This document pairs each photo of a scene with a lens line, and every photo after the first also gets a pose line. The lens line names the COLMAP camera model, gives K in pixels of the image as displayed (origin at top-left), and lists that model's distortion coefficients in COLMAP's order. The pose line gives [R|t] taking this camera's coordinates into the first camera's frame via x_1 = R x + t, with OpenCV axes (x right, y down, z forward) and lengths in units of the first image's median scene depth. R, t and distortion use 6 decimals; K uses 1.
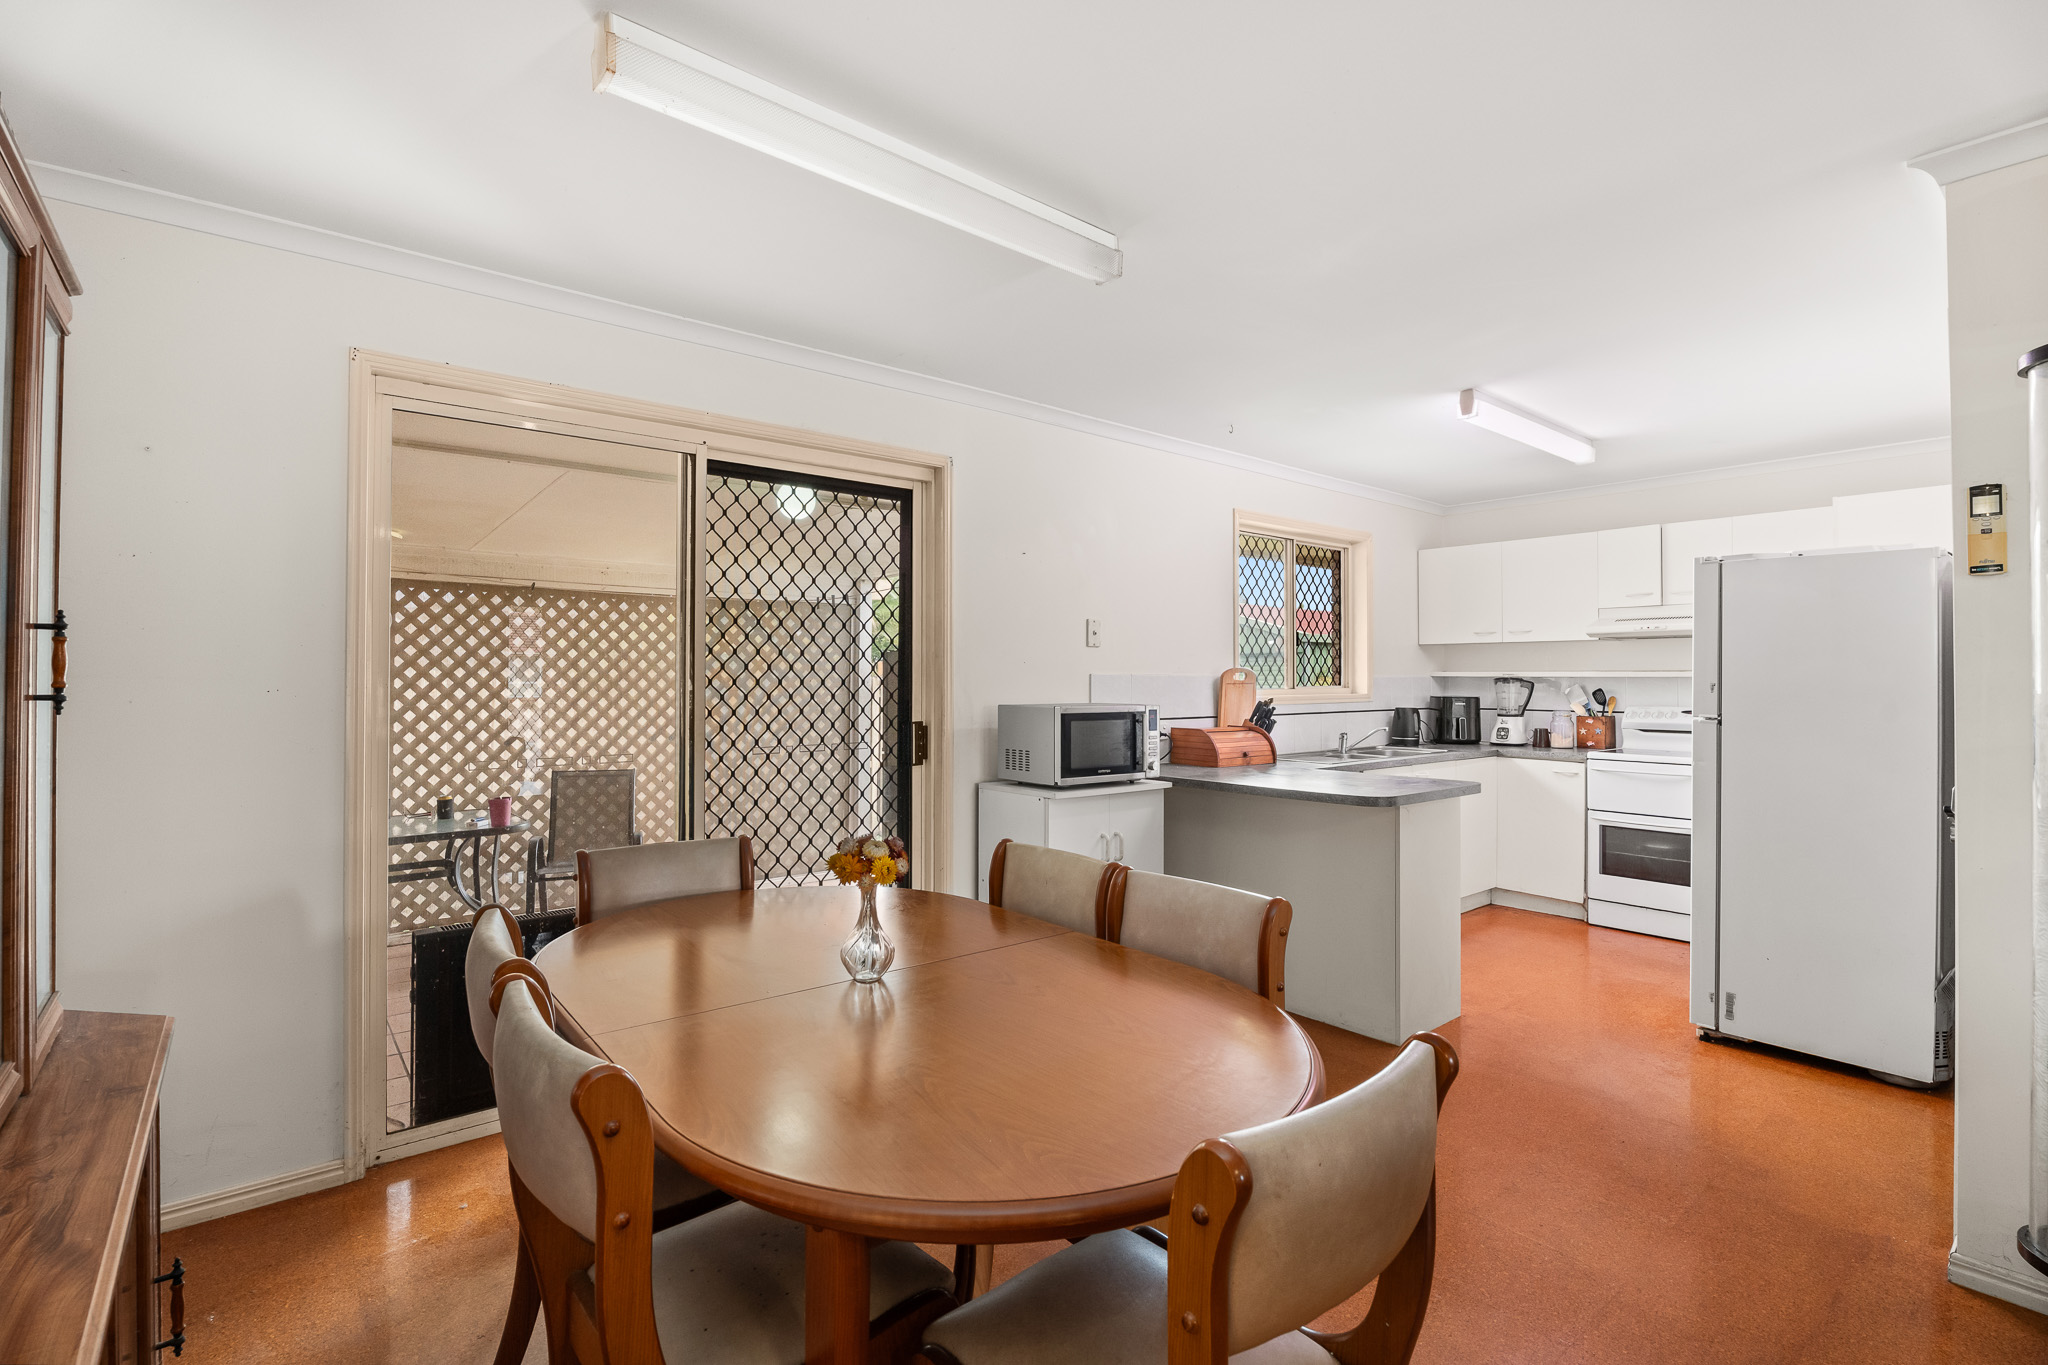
lens RADIAL K [[939.3, 0, 1024.7], [0, 939.3, 667.5], [0, 0, 1]] dist [-0.001633, 0.000003]
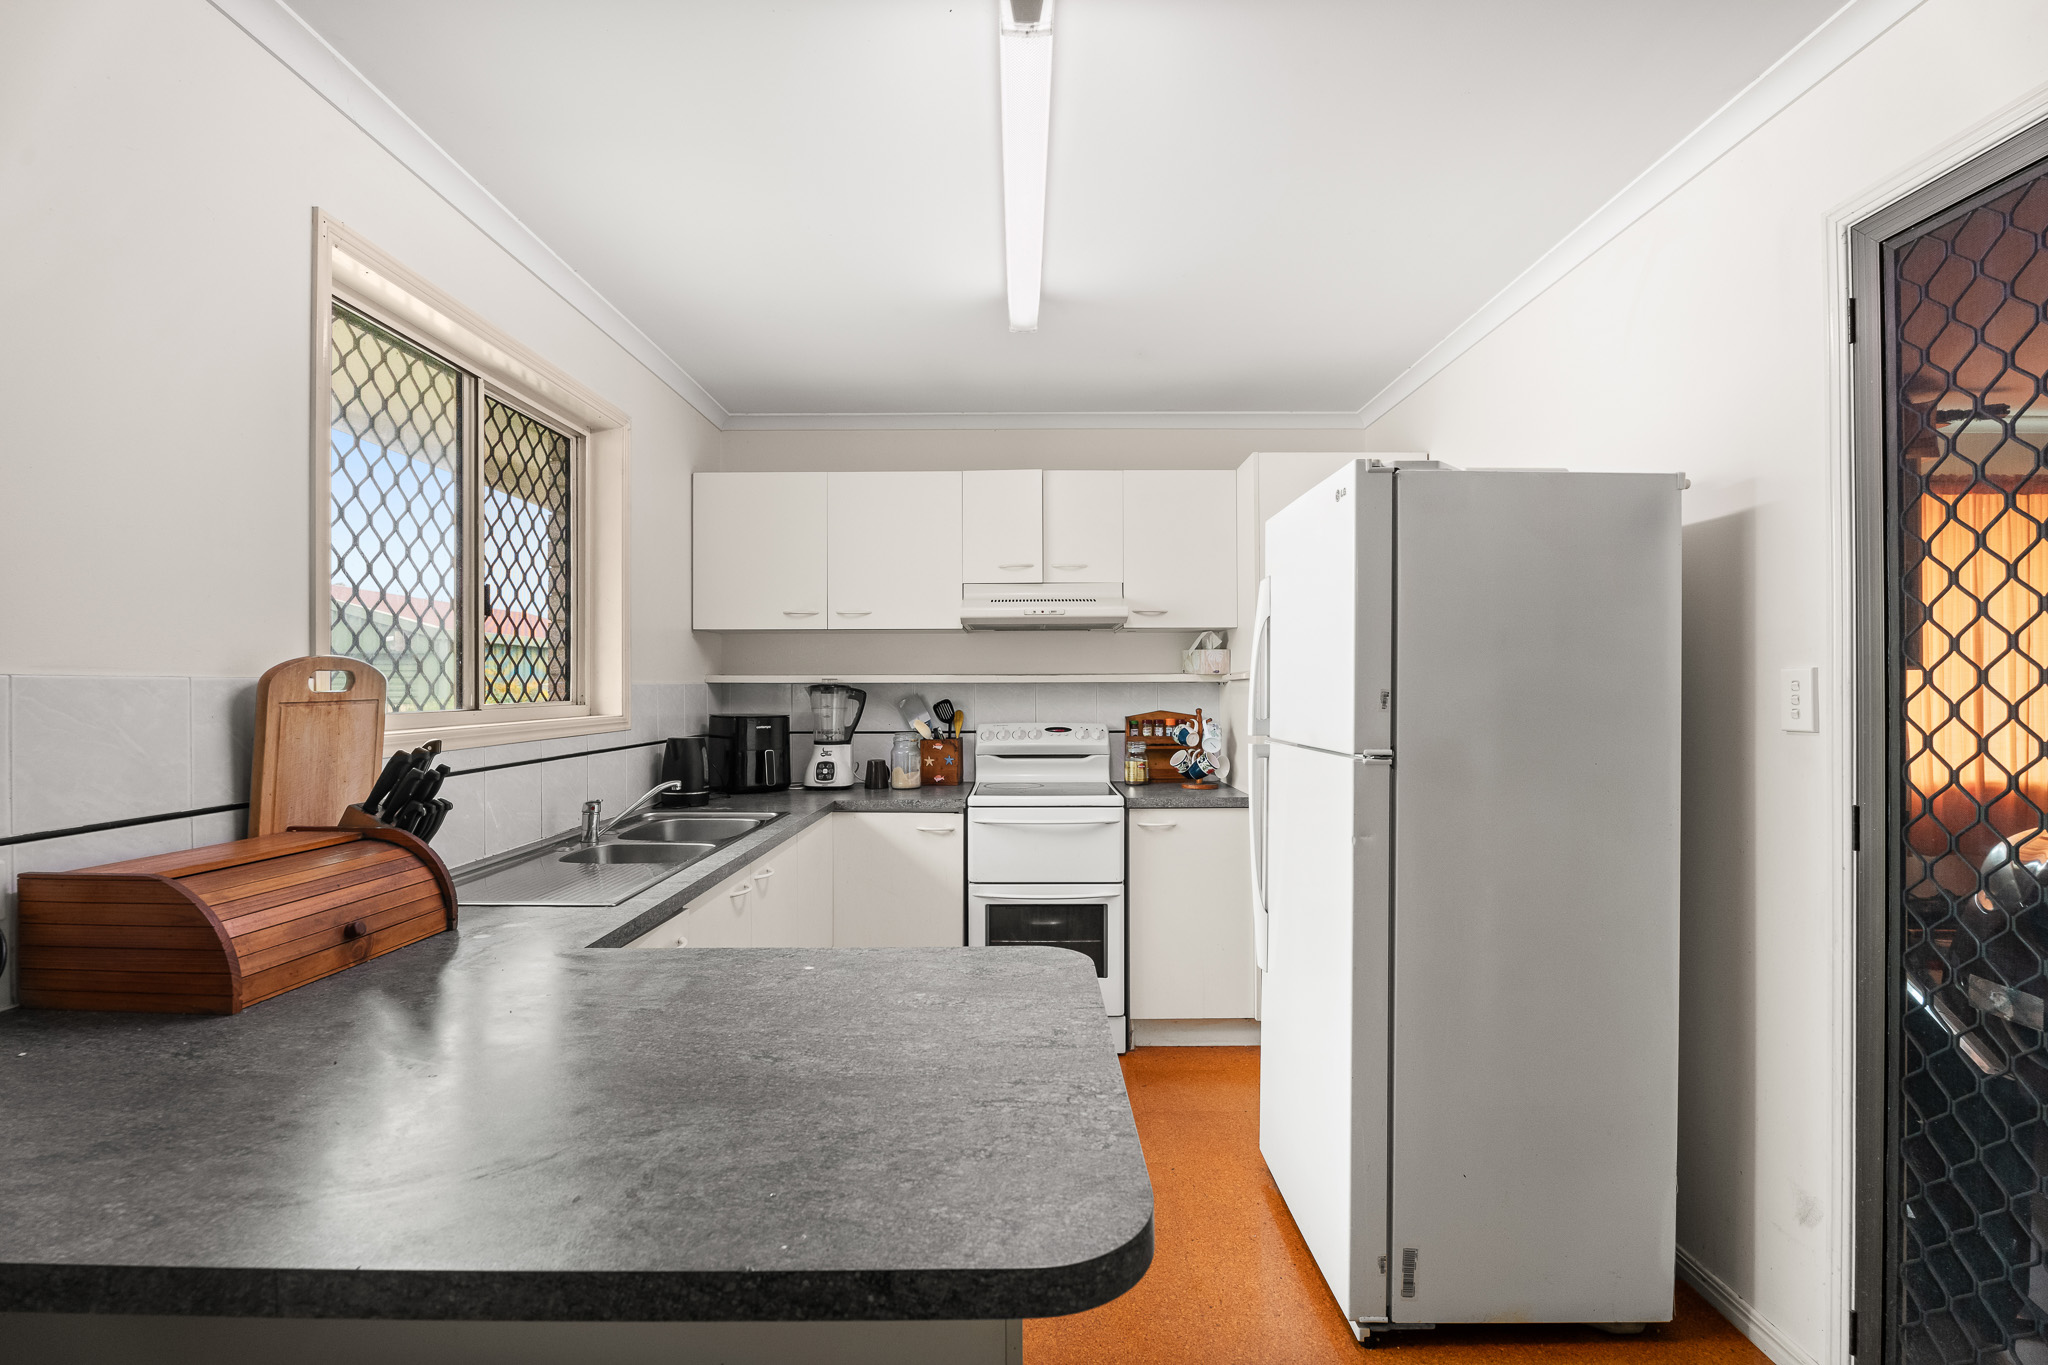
lens RADIAL K [[920.8, 0, 1024.0], [0, 920.8, 682.5], [0, 0, 1]] dist [-0.013073, 0.000346]
pose [[0.641667, 0.000341, 0.766983, 0.119739], [-0.005185, 0.999979, 0.003894, 0.006533], [-0.766966, -0.006476, 0.641655, 0.521510]]
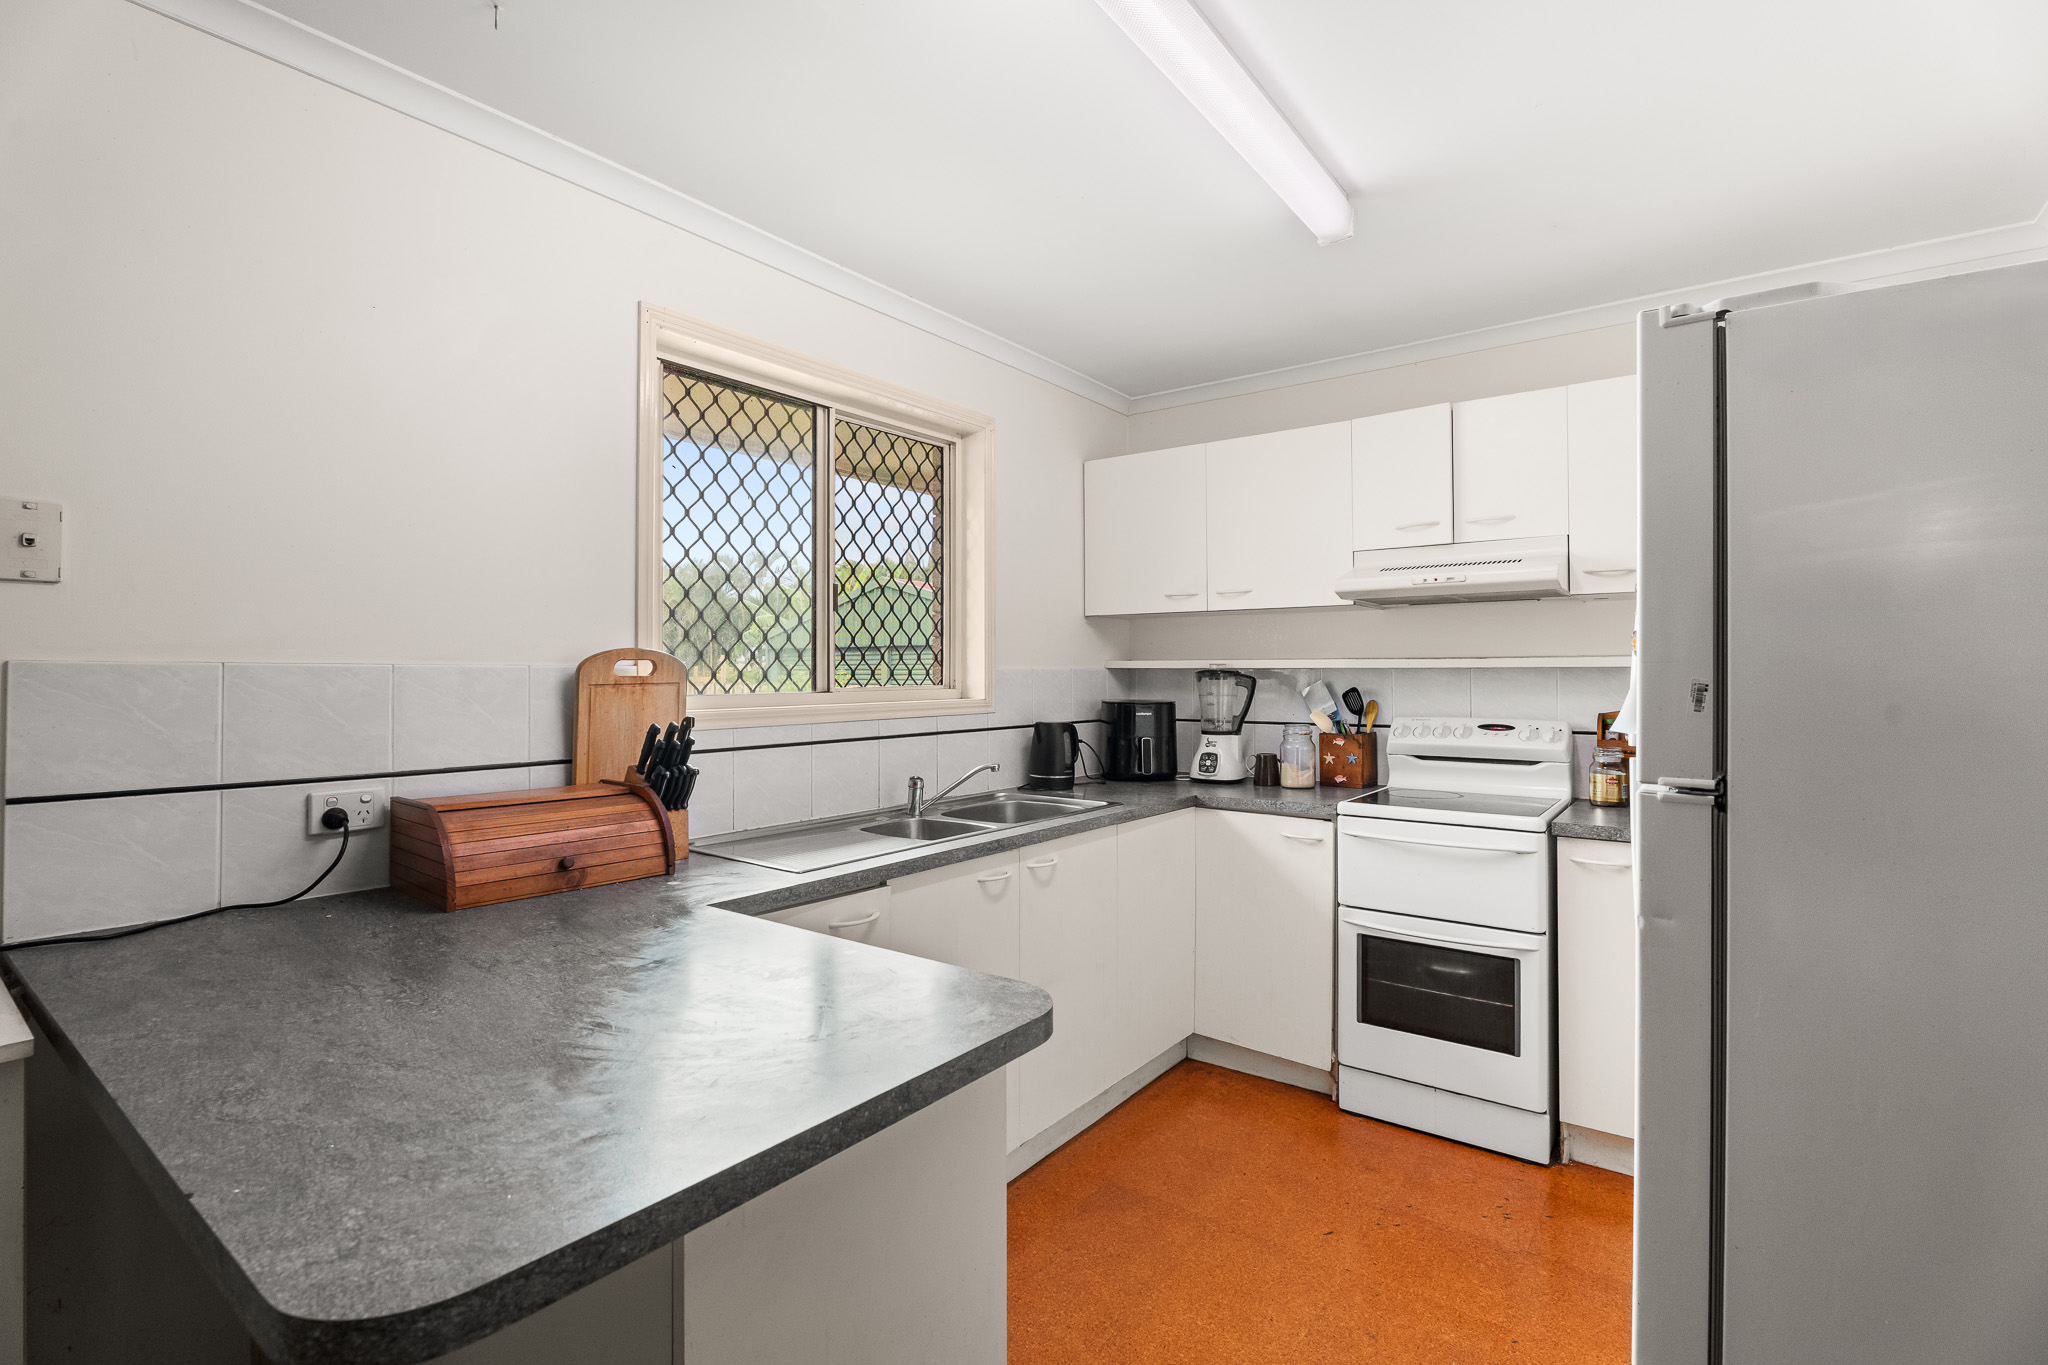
lens RADIAL K [[942.8, 0, 1020.2], [0, 942.8, 657.0], [0, 0, 1]] dist [-0.014386, 0.000452]
pose [[0.973979, 0.001322, 0.226633, 0.271108], [-0.000157, 0.999987, -0.005158, 0.005875], [-0.226637, 0.004988, 0.973967, 0.467457]]
